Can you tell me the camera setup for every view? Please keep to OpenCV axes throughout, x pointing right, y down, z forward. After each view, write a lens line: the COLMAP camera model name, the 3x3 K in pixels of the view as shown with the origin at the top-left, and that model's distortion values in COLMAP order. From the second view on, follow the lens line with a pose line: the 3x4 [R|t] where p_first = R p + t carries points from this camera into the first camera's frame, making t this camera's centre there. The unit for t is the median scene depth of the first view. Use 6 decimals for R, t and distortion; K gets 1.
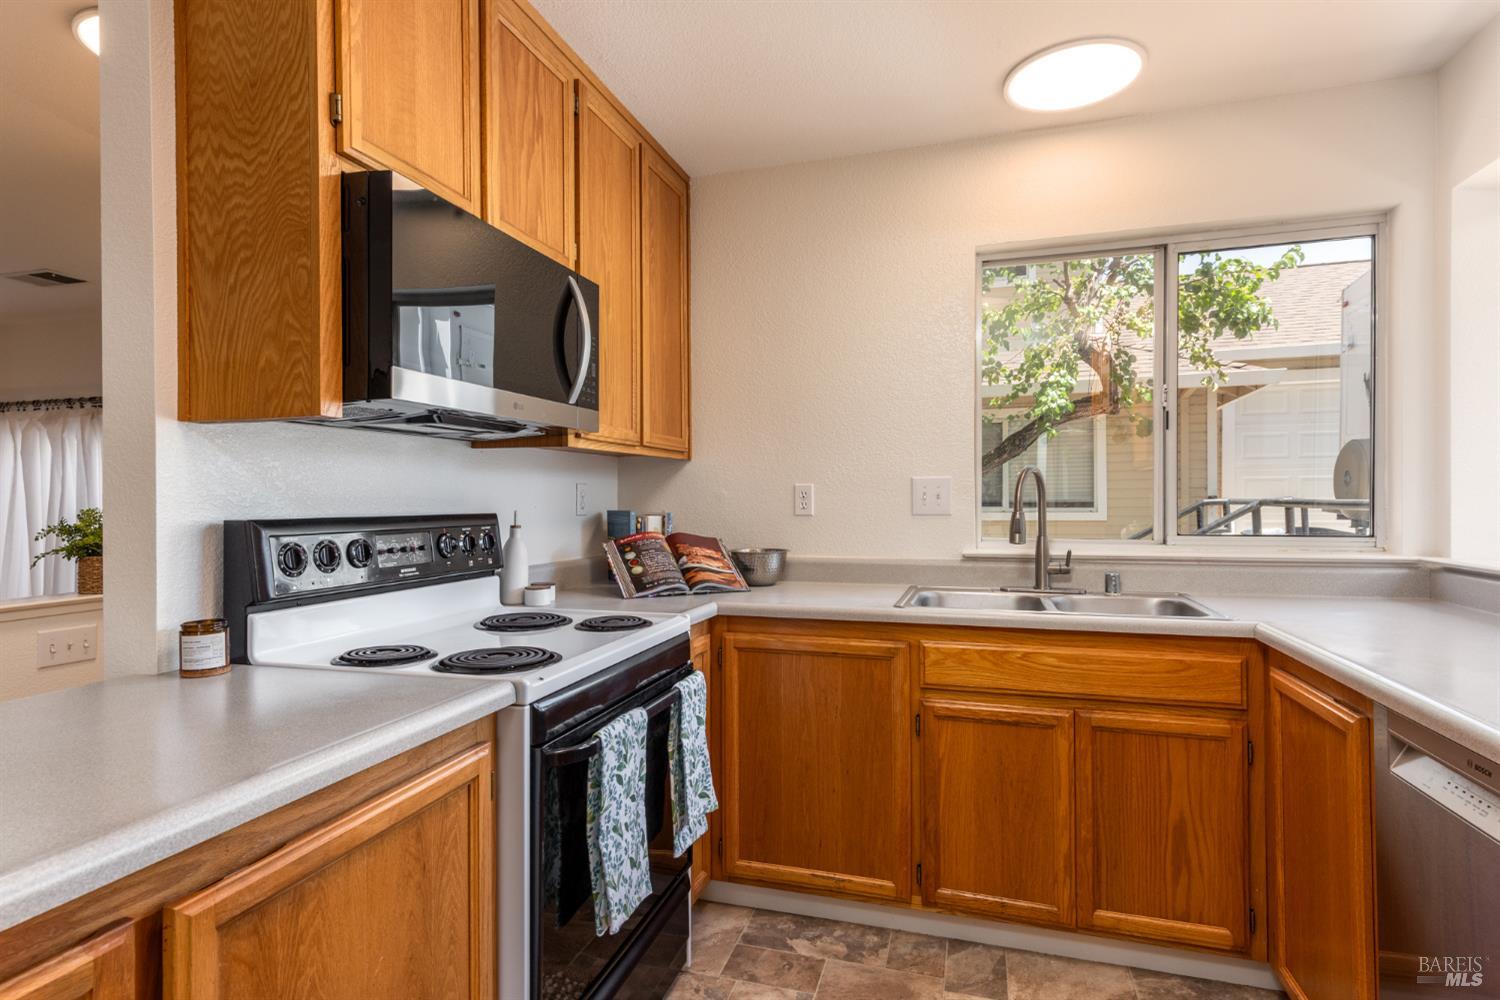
lens RADIAL K [[772.8, 0, 747.4], [0, 772.8, 499.7], [0, 0, 1]] dist [0.031562, -0.015218]
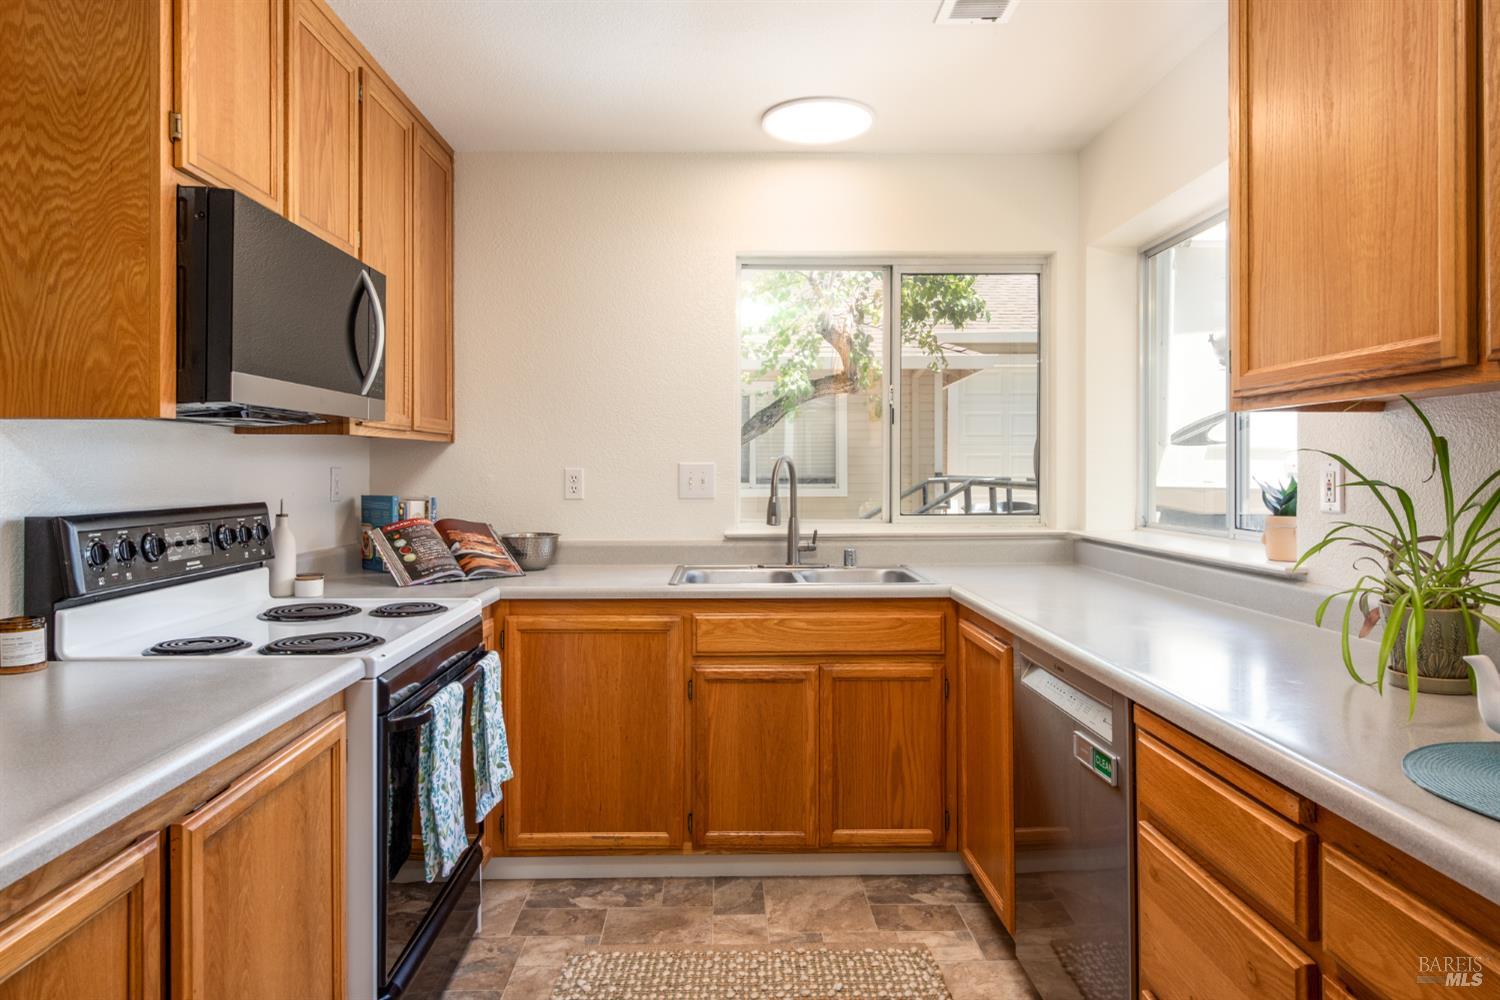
lens RADIAL K [[897.9, 0, 740.5], [0, 897.9, 468.4], [0, 0, 1]] dist [0.003620, -0.000287]
pose [[0.951268, 0.003919, 0.308341, -0.116757], [-0.003228, 0.999991, -0.002753, -0.025356], [-0.308349, 0.001624, 0.951272, -0.264014]]
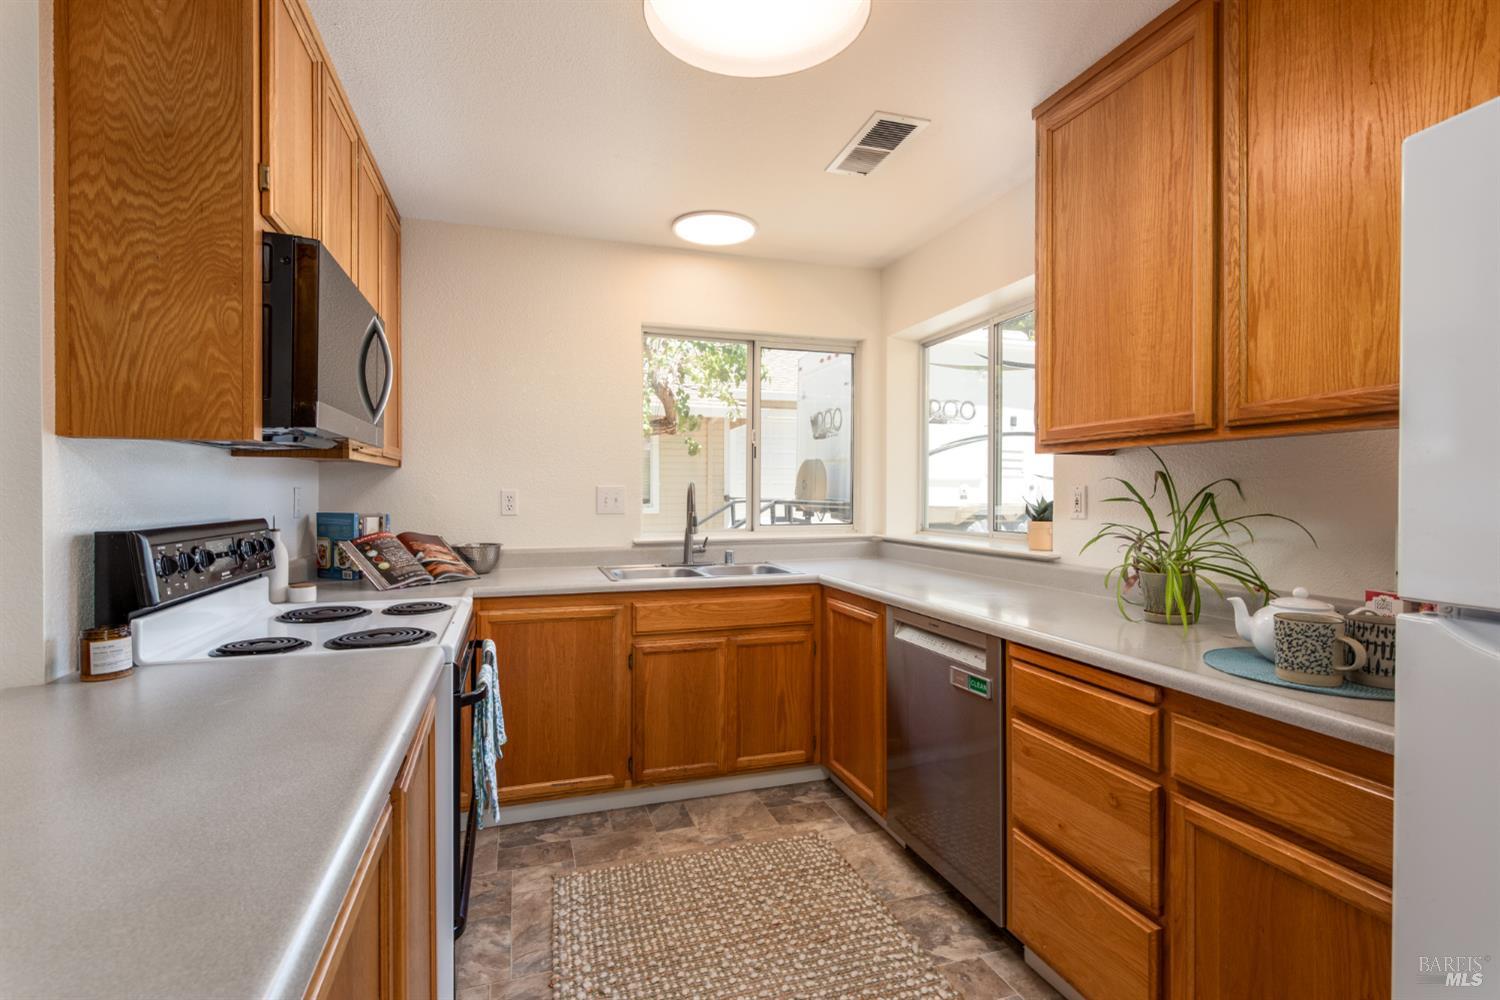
lens RADIAL K [[694.2, 0, 750.5], [0, 694.2, 497.5], [0, 0, 1]] dist [0.001292, -0.001181]
pose [[0.817292, 0.002218, 0.576220, -0.357622], [-0.005047, 0.999982, 0.003310, -0.019323], [-0.576202, -0.005613, 0.817288, -0.184299]]
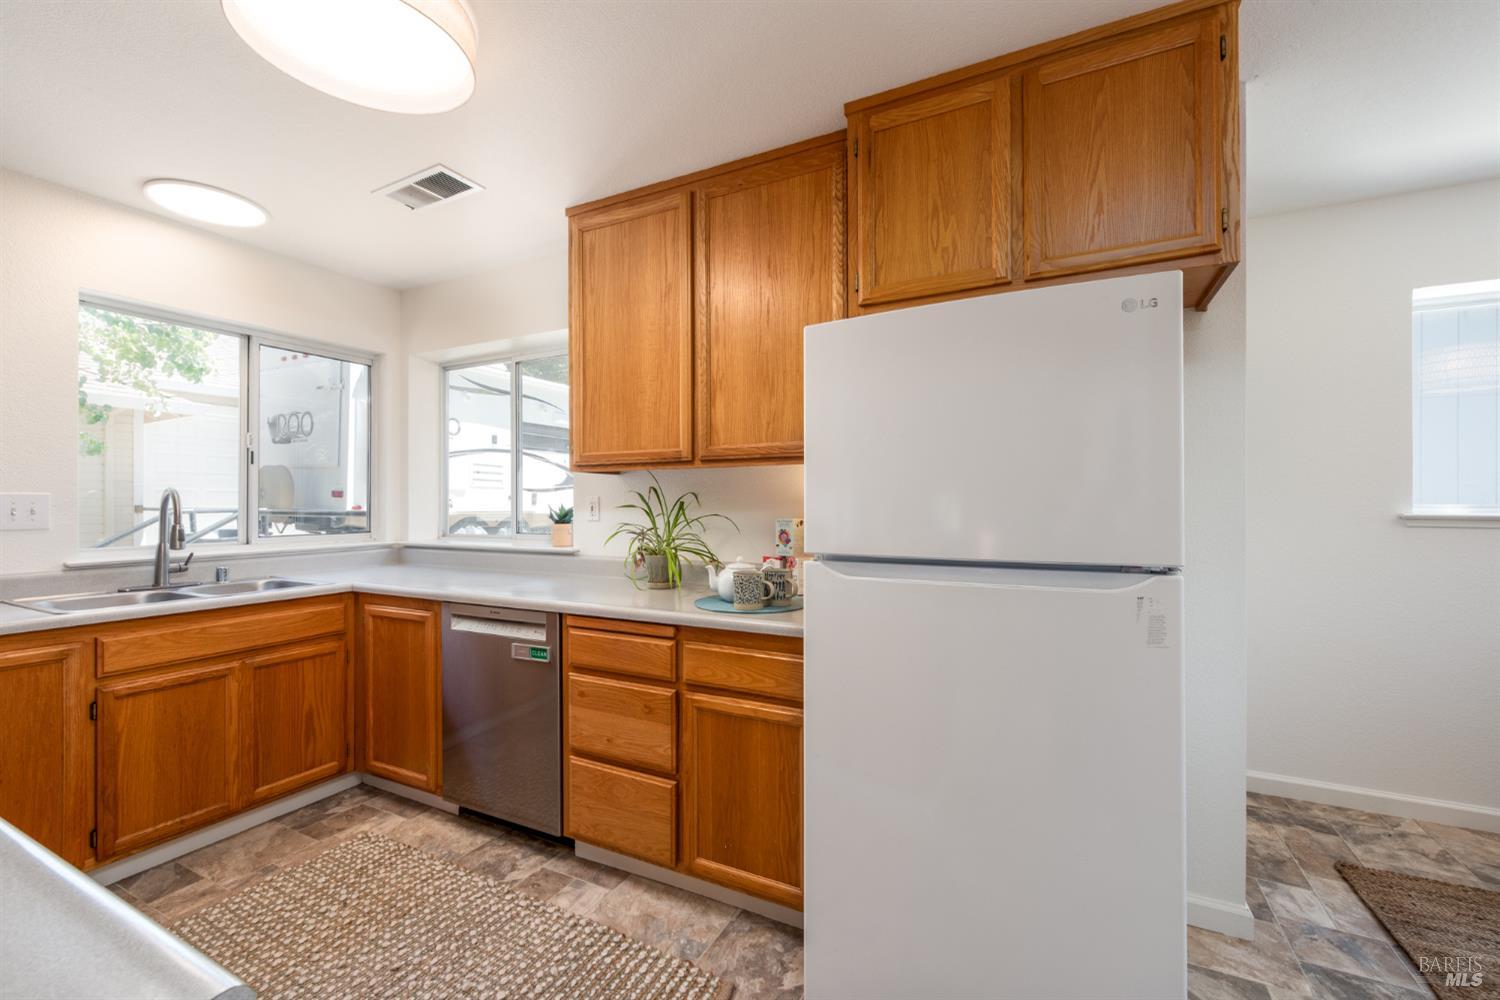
lens RADIAL K [[617.3, 0, 750.0], [0, 617.3, 500.0], [0, 0, 1]] dist [-0.002903, -0.000274]
pose [[0.169936, 0.007771, 0.985424, -0.549929], [0.000613, 0.999968, -0.007991, -0.018289], [-0.985455, 0.001962, 0.169926, -0.130634]]
